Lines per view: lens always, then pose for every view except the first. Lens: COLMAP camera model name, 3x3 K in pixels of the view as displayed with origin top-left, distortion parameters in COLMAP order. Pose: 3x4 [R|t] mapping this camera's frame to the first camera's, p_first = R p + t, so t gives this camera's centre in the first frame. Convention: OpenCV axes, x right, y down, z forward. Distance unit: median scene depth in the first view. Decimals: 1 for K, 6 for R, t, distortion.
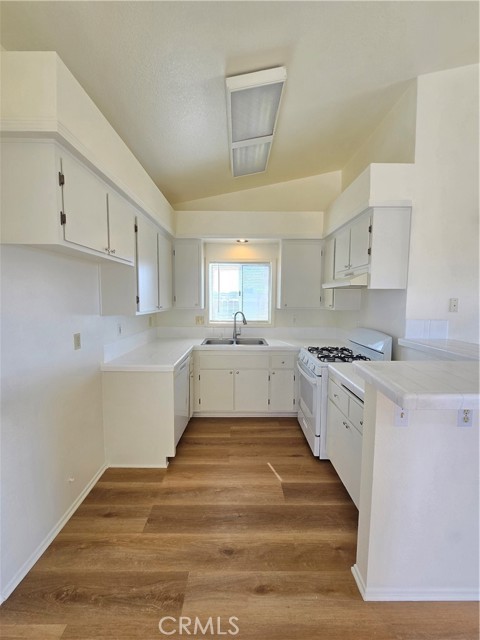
lens RADIAL K [[263.9, 0, 239.4], [0, 263.9, 319.1], [0, 0, 1]] dist [-0.001759, -0.000395]
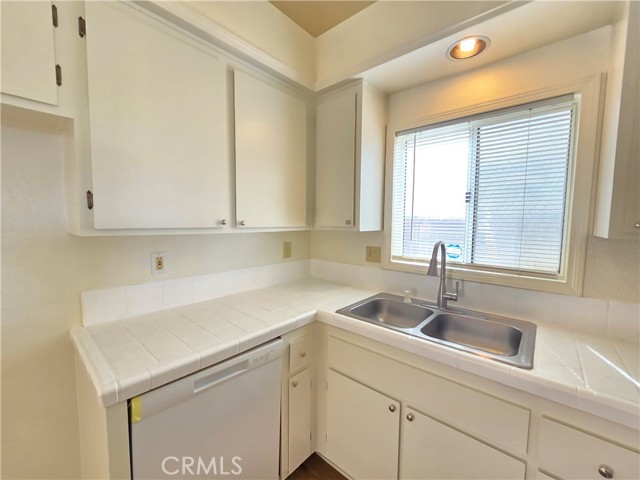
lens RADIAL K [[263.9, 0, 321.2], [0, 263.9, 240.0], [0, 0, 1]] dist [-0.001759, -0.000395]
pose [[0.749669, 0.045858, -0.660223, 0.114165], [-0.057994, 0.998311, 0.003490, -0.021016], [0.659267, 0.035673, 0.751062, 0.612396]]
